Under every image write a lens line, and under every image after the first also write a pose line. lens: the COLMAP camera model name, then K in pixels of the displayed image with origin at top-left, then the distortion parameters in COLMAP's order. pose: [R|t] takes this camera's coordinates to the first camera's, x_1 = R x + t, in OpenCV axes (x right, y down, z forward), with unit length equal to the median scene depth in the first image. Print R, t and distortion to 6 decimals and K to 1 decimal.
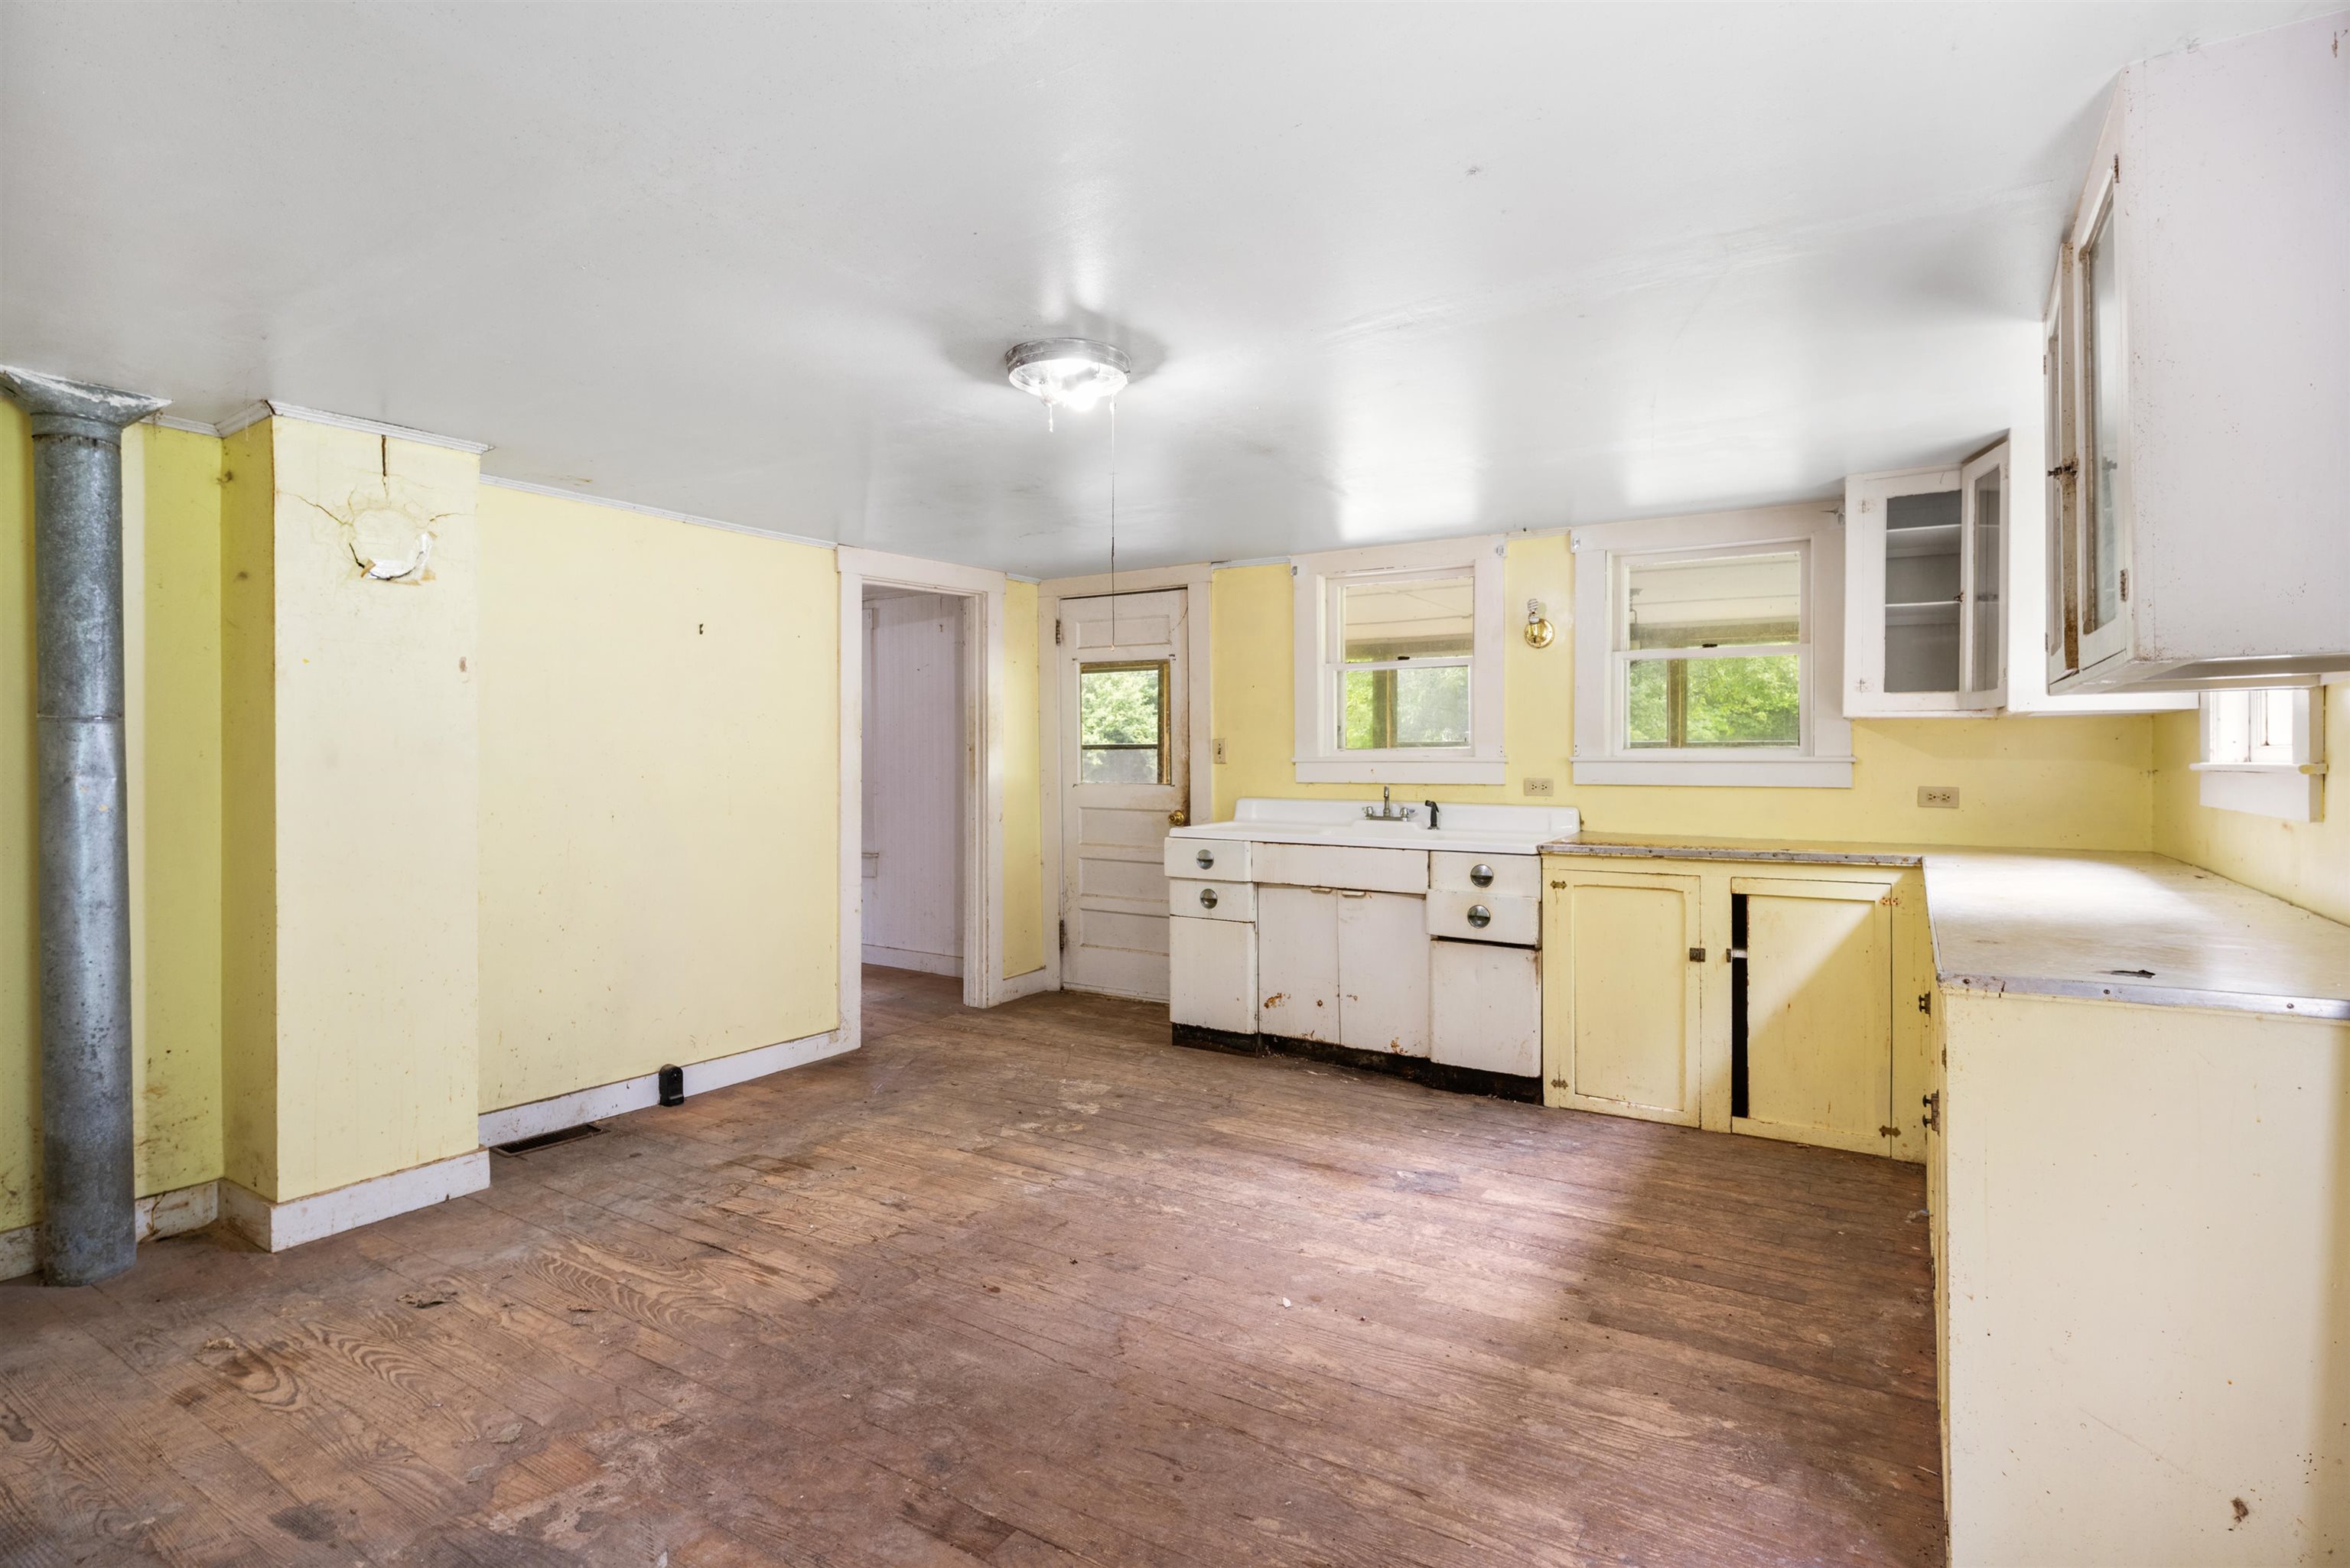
lens RADIAL K [[1164.4, 0, 1152.5], [0, 1164.4, 753.1], [0, 0, 1]] dist [-0.001555, -0.002440]
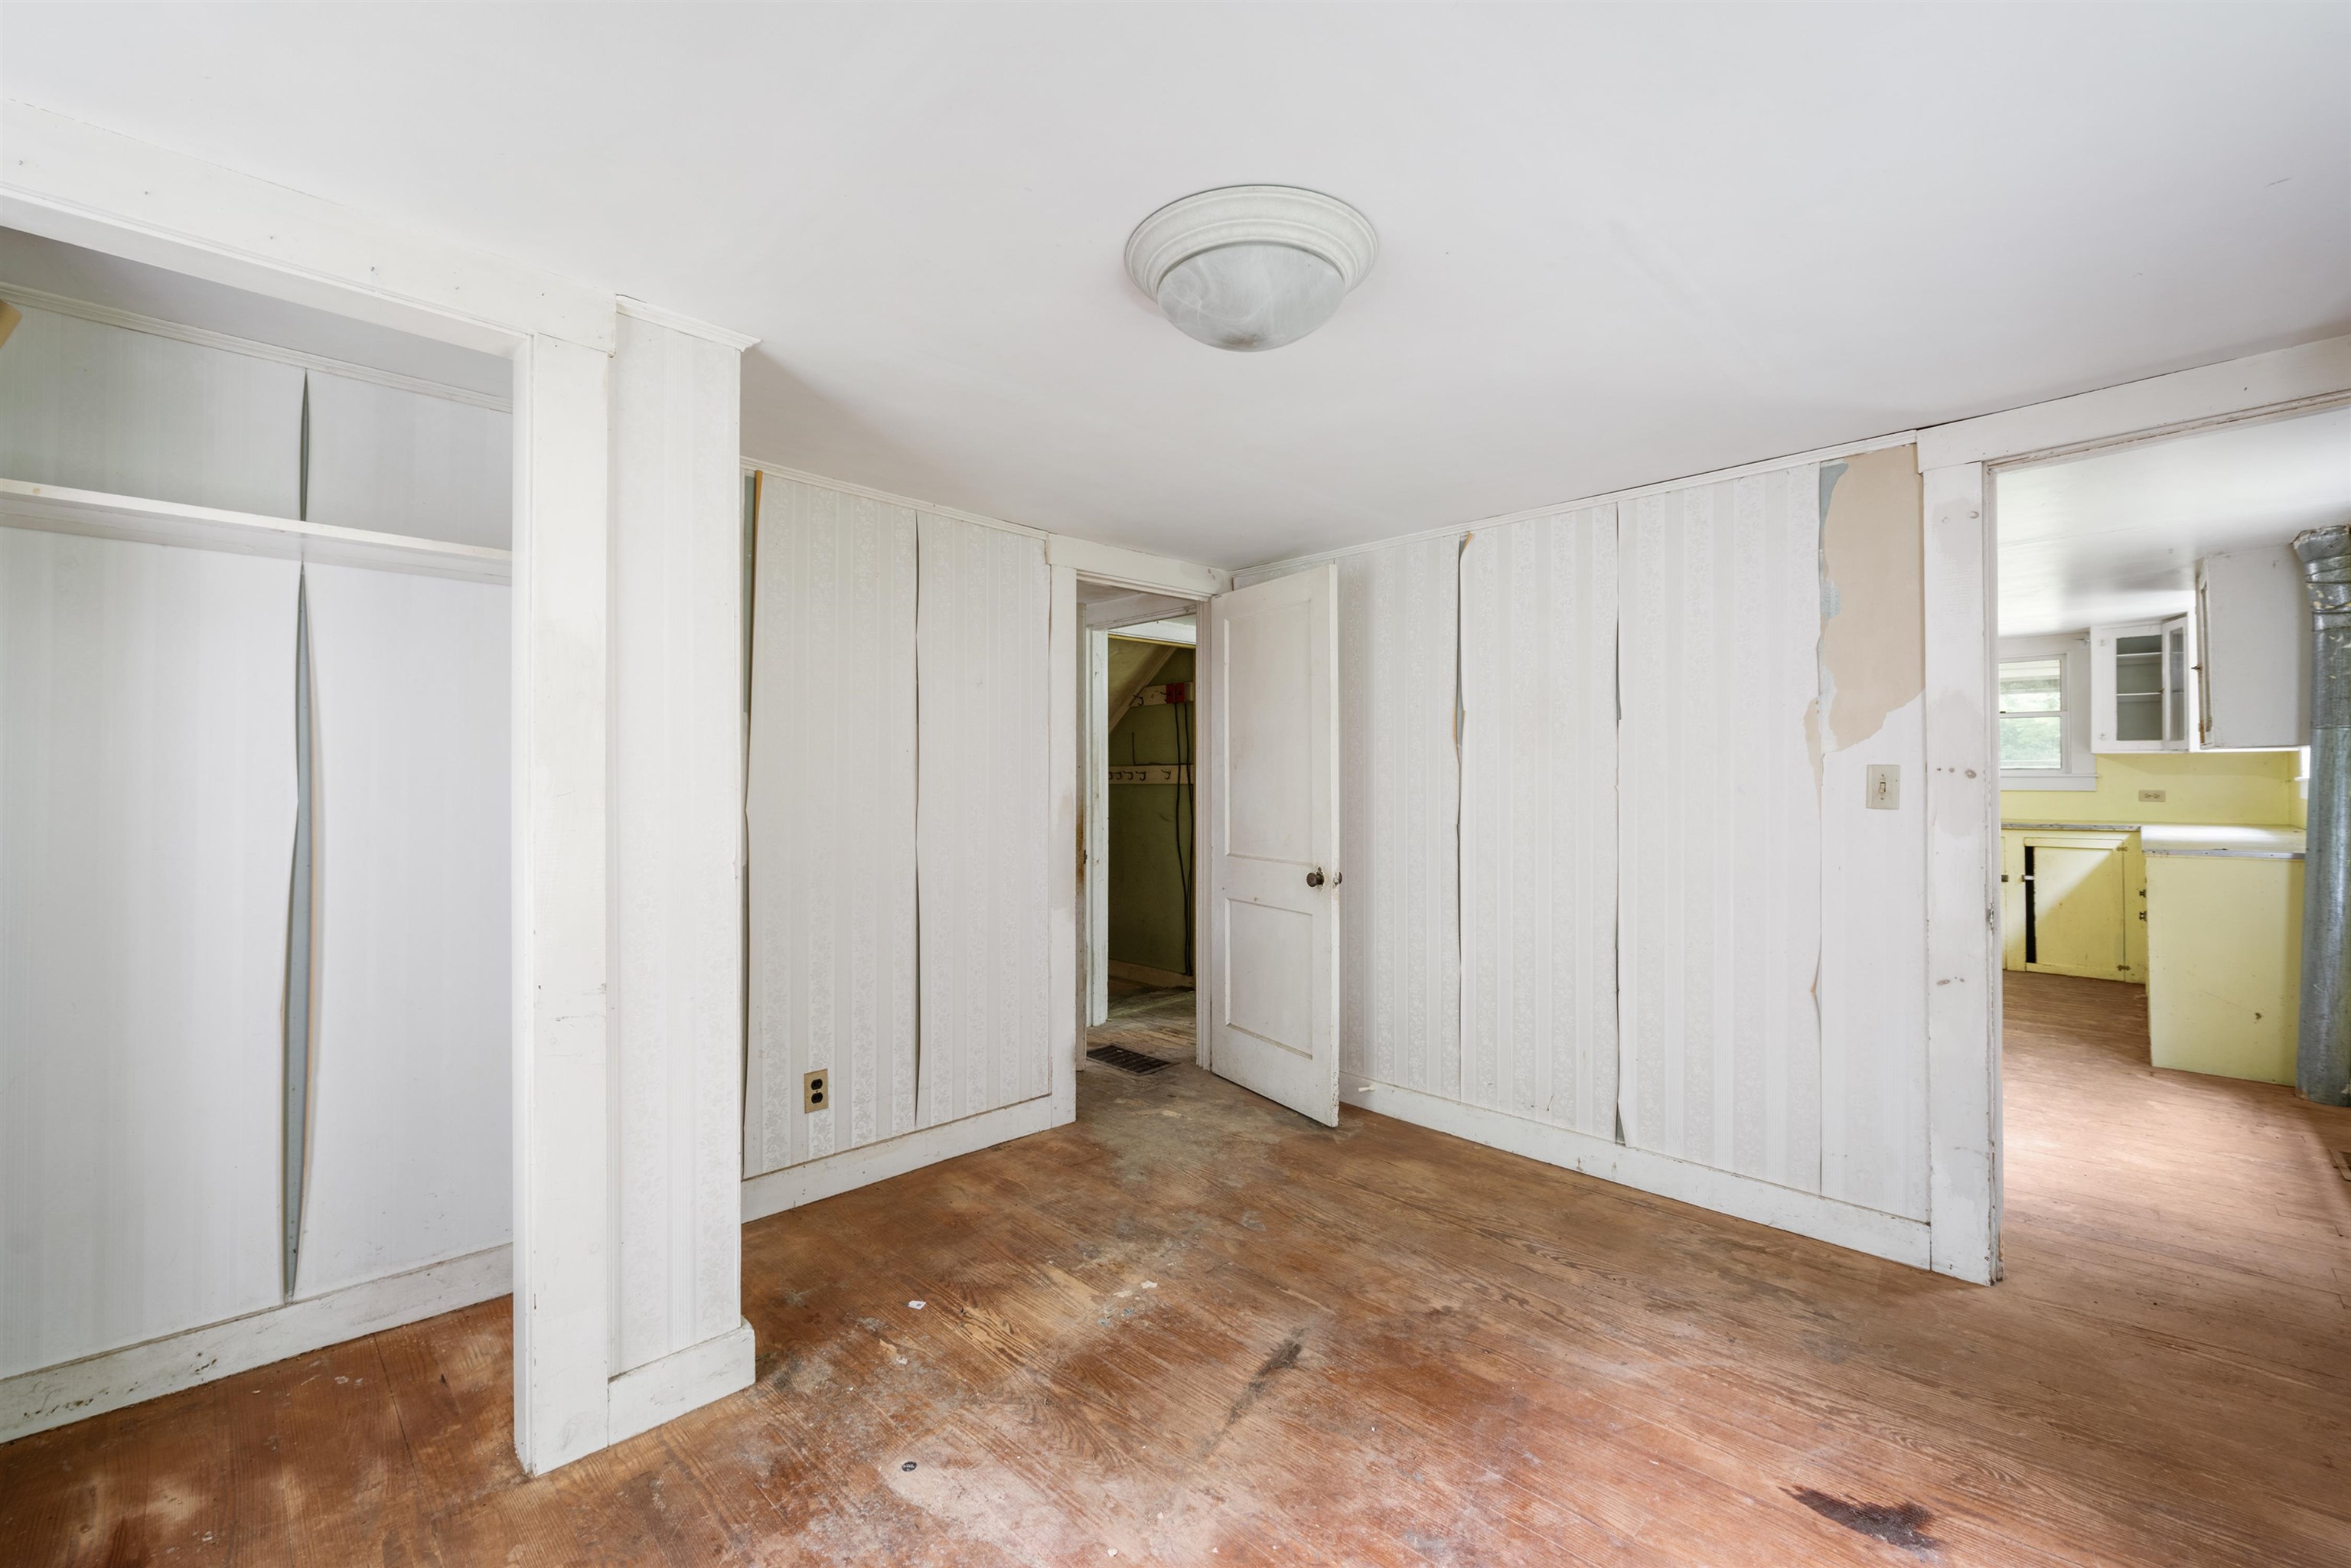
lens RADIAL K [[953.9, 0, 1177.3], [0, 953.9, 771.5], [0, 0, 1]] dist [-0.006485, -0.000031]
pose [[0.976007, -0.009361, -0.217537, -0.541073], [0.007572, 0.999930, -0.009055, 0.001391], [0.217606, 0.007191, 0.976010, -0.858973]]
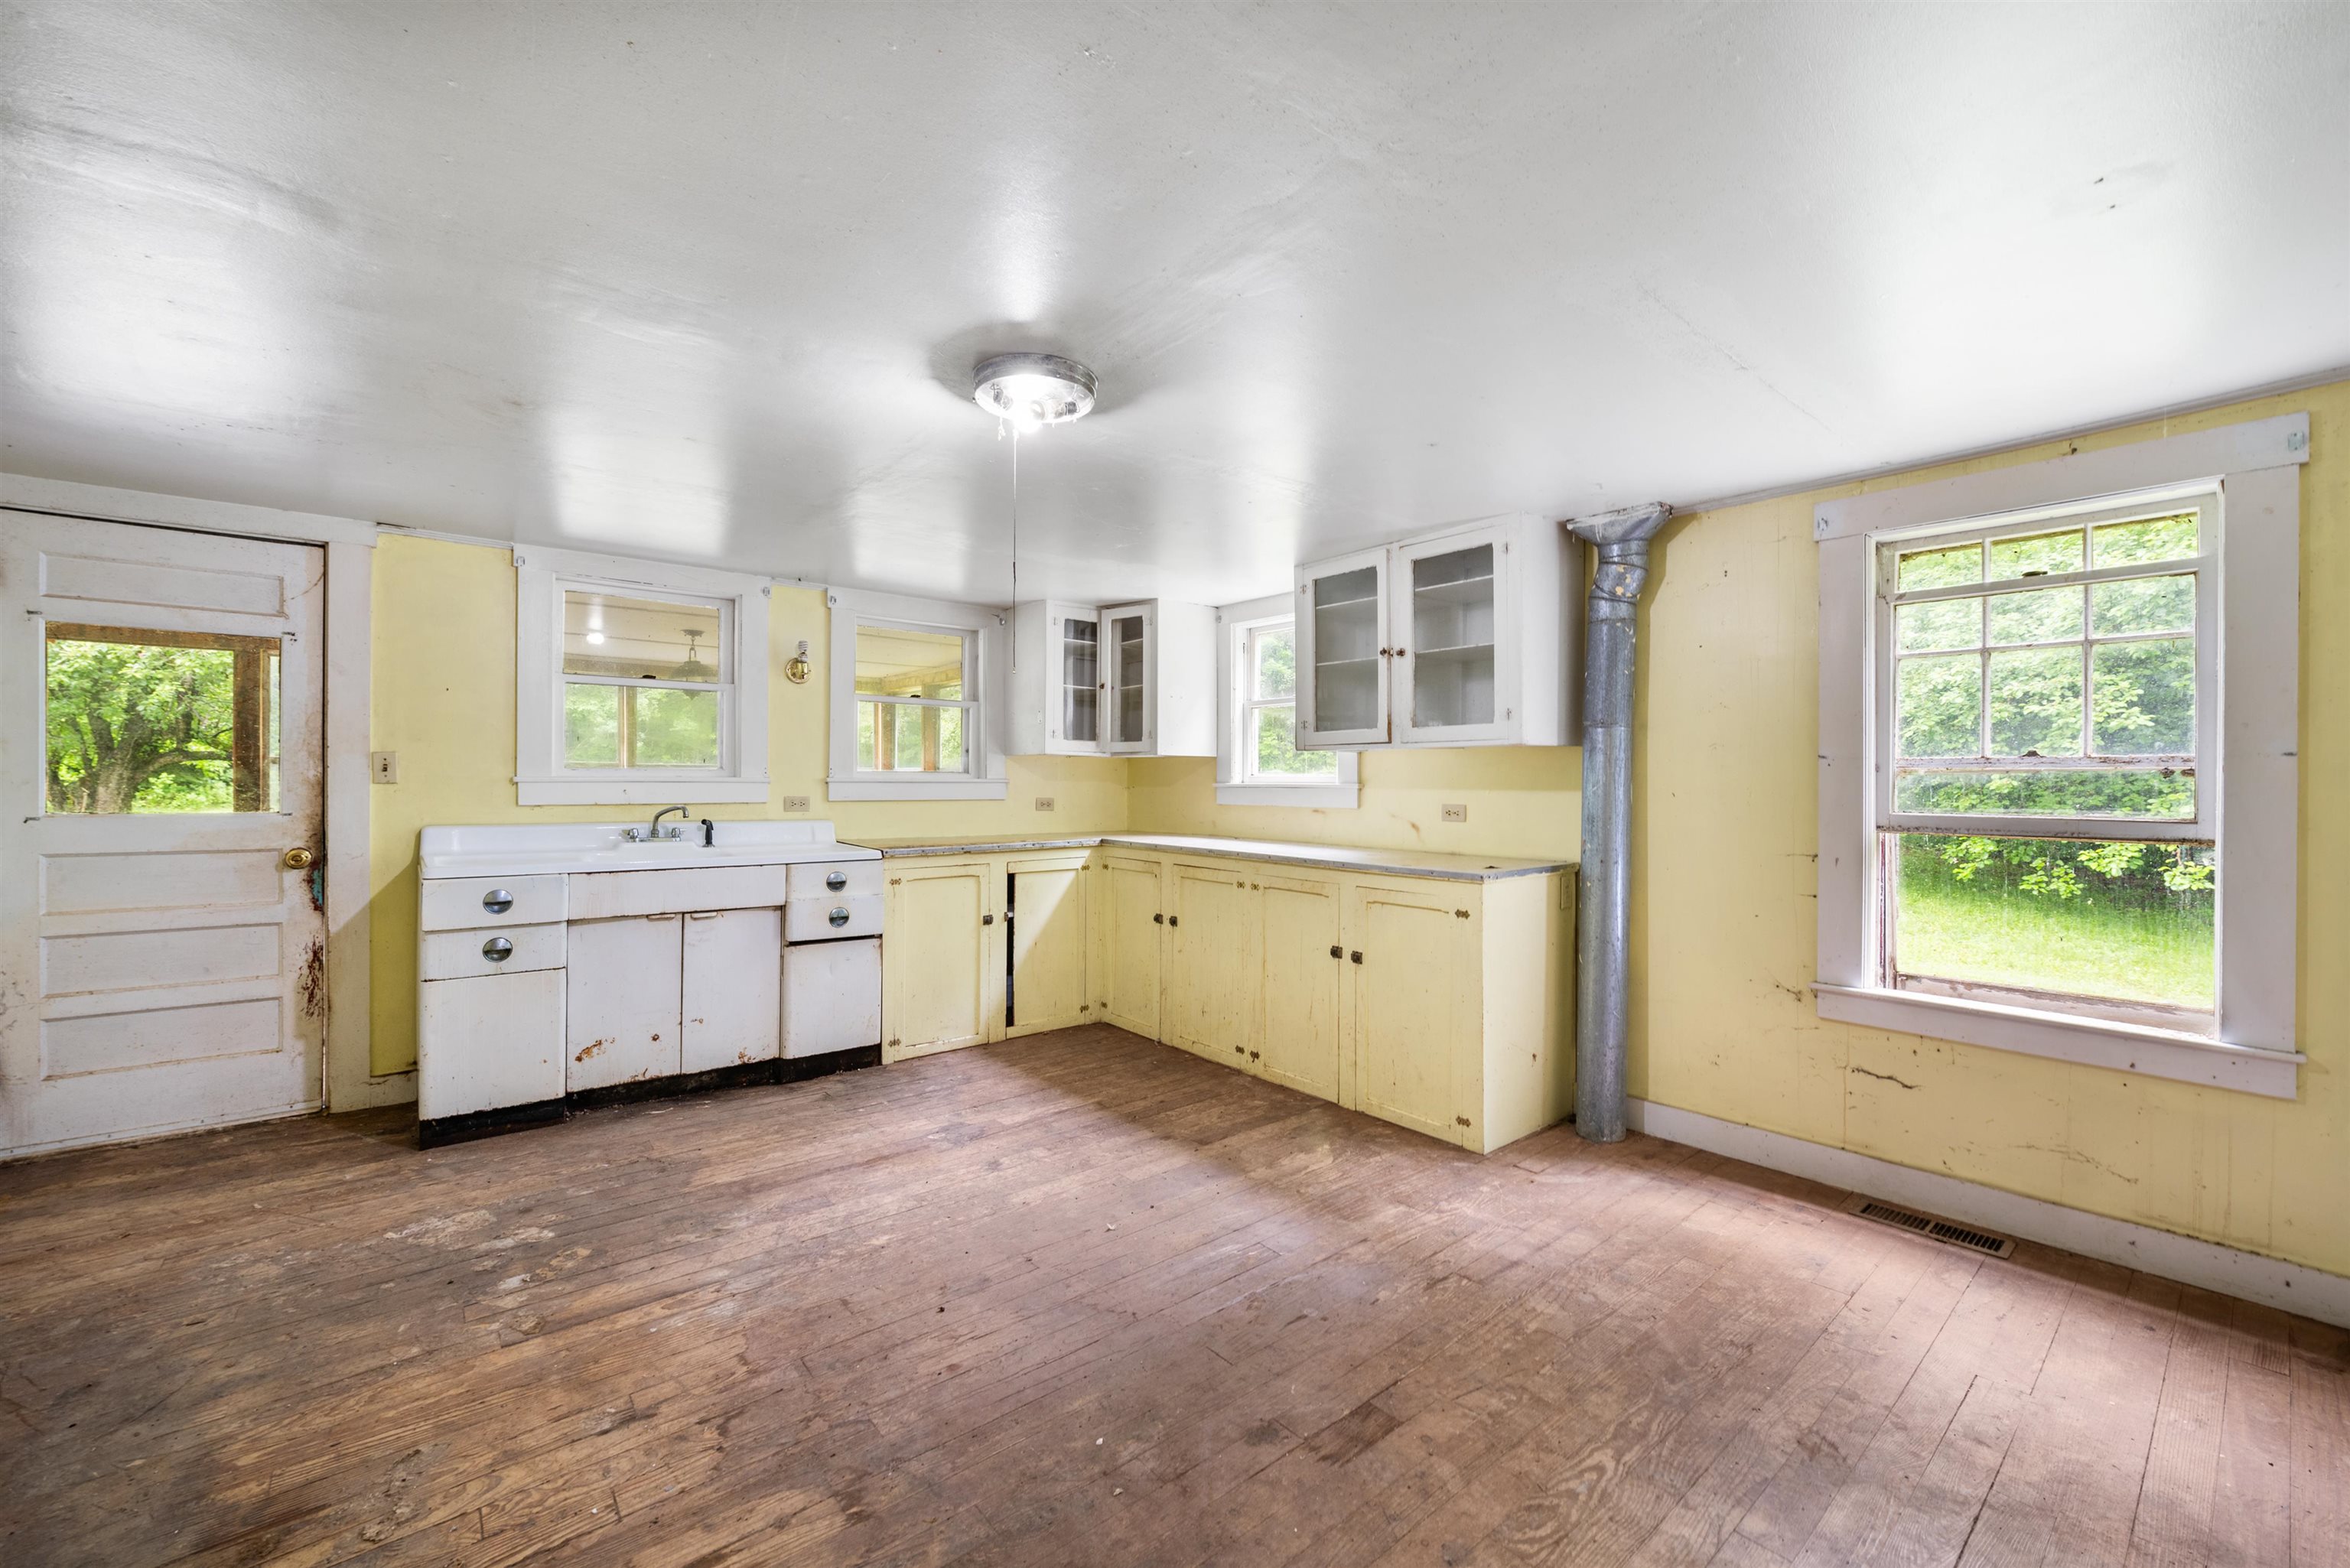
lens RADIAL K [[953.4, 0, 1180.6], [0, 953.4, 781.6], [0, 0, 1]] dist [-0.006485, -0.000031]
pose [[0.296619, 0.001366, 0.954995, -0.587348], [-0.007914, 0.999968, 0.001027, 0.003906], [-0.954963, -0.007862, 0.296620, 0.460073]]
